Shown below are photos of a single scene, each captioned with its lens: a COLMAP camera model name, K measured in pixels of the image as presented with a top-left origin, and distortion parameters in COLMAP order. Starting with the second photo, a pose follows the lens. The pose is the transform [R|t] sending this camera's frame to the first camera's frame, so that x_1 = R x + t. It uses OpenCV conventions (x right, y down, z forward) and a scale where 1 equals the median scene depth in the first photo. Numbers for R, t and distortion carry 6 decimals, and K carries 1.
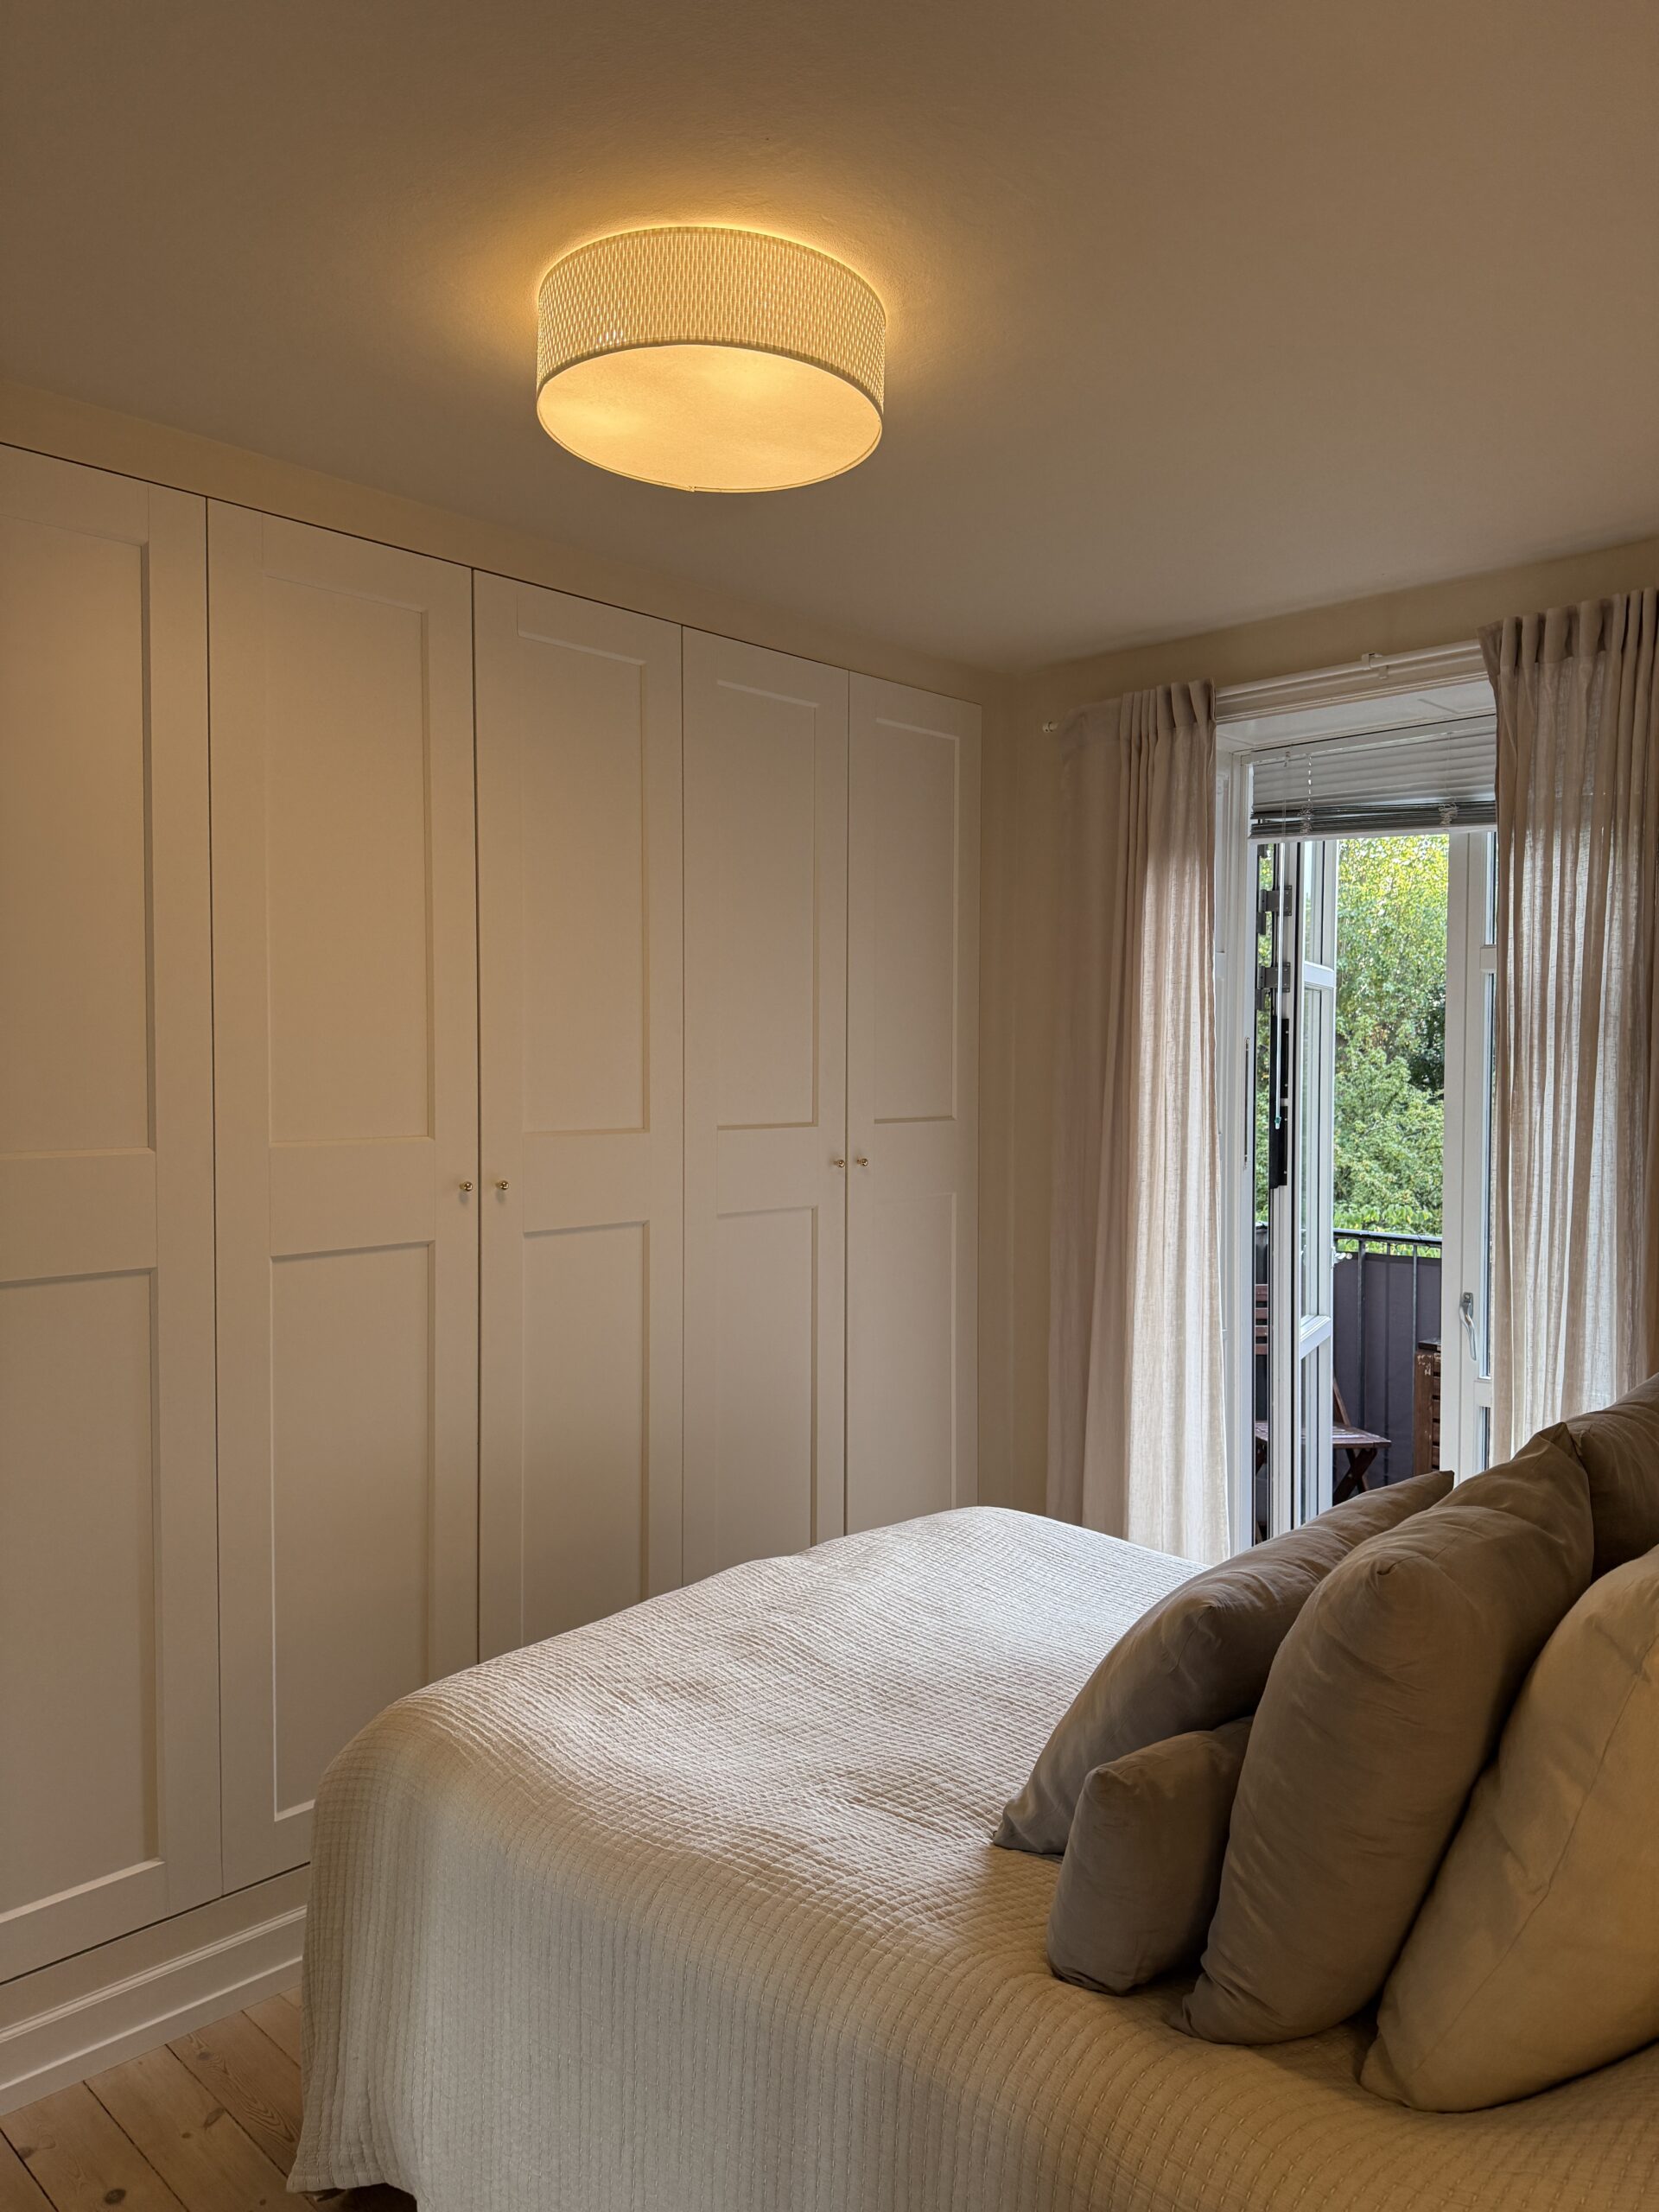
lens RADIAL K [[1553.8, 0, 828.1], [0, 1553.8, 1098.7], [0, 0, 1]] dist [0.043461, -0.050784]
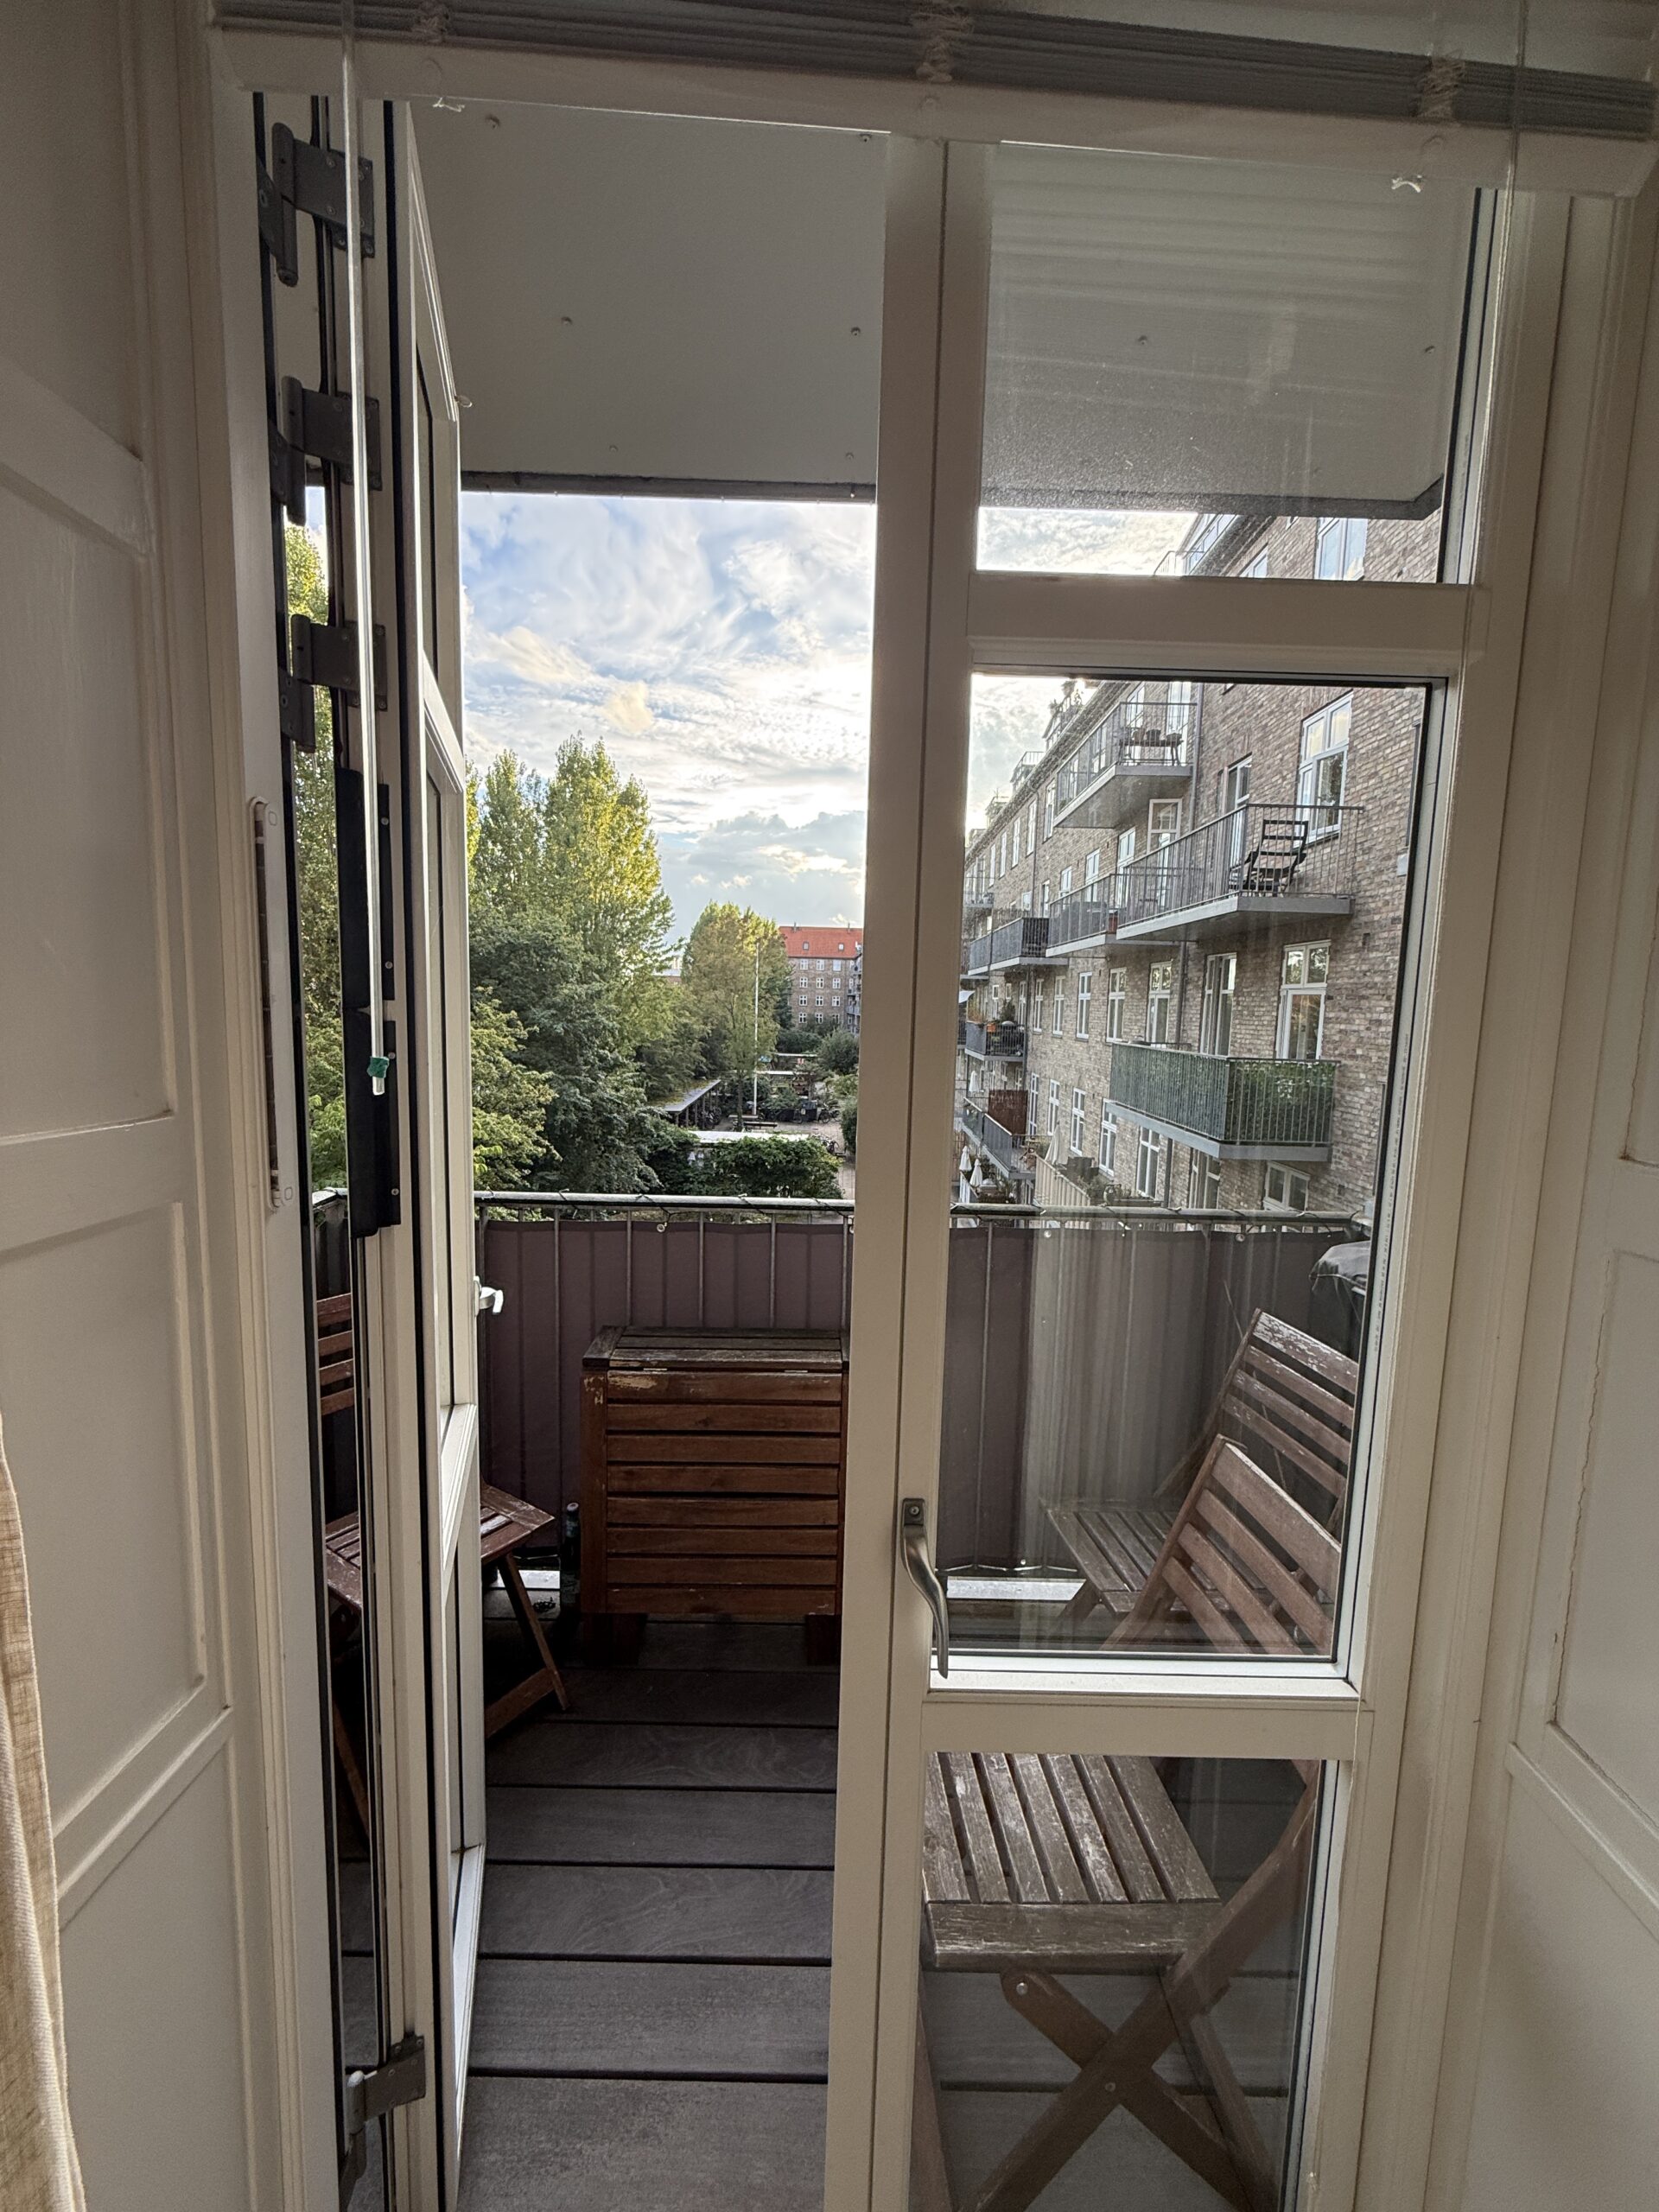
lens RADIAL K [[881.3, 0, 826.2], [0, 881.3, 1104.0], [0, 0, 1]] dist [-0.004030, 0.001023]
pose [[0.706008, -0.062226, 0.705465, 0.293654], [-0.006859, 0.995485, 0.094672, 0.005241], [-0.708171, -0.071678, 0.702393, 1.049525]]
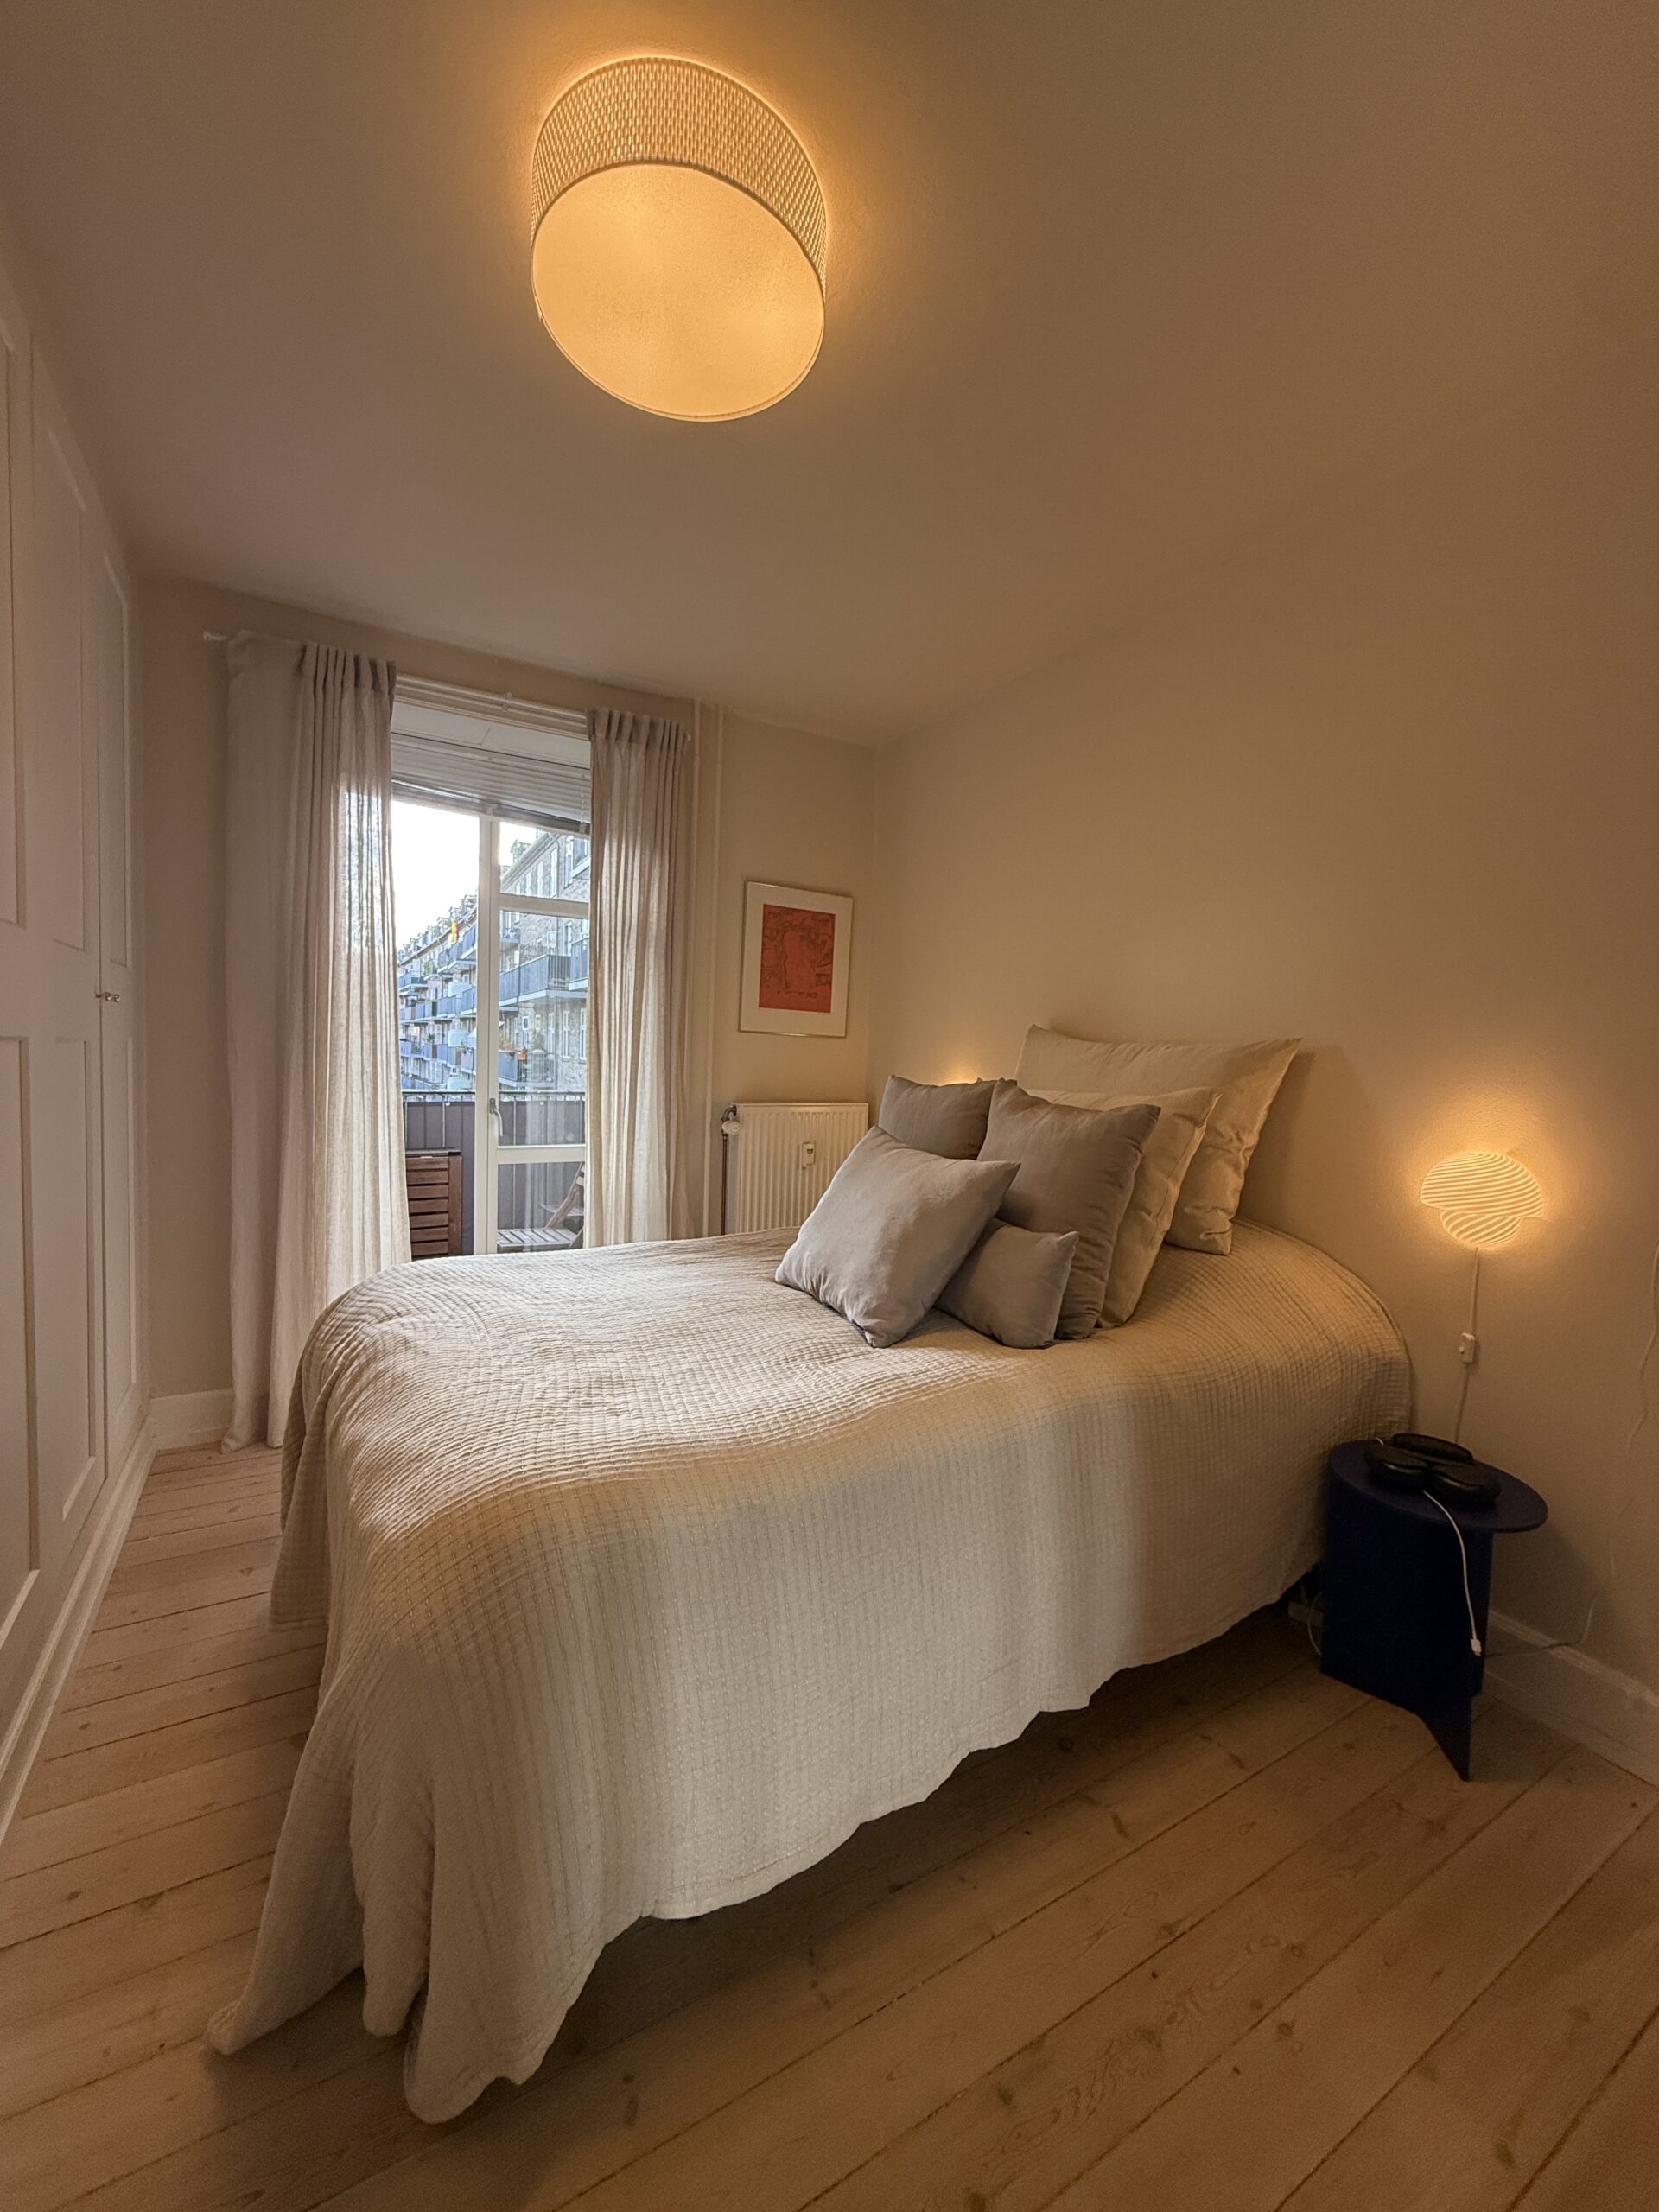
lens RADIAL K [[881.3, 0, 832.4], [0, 881.3, 1102.5], [0, 0, 1]] dist [-0.004030, 0.001023]
pose [[0.259900, -0.045415, 0.964567, -0.497224], [-0.005886, 0.998800, 0.048612, 0.095212], [-0.965618, -0.018312, 0.259321, 0.483808]]
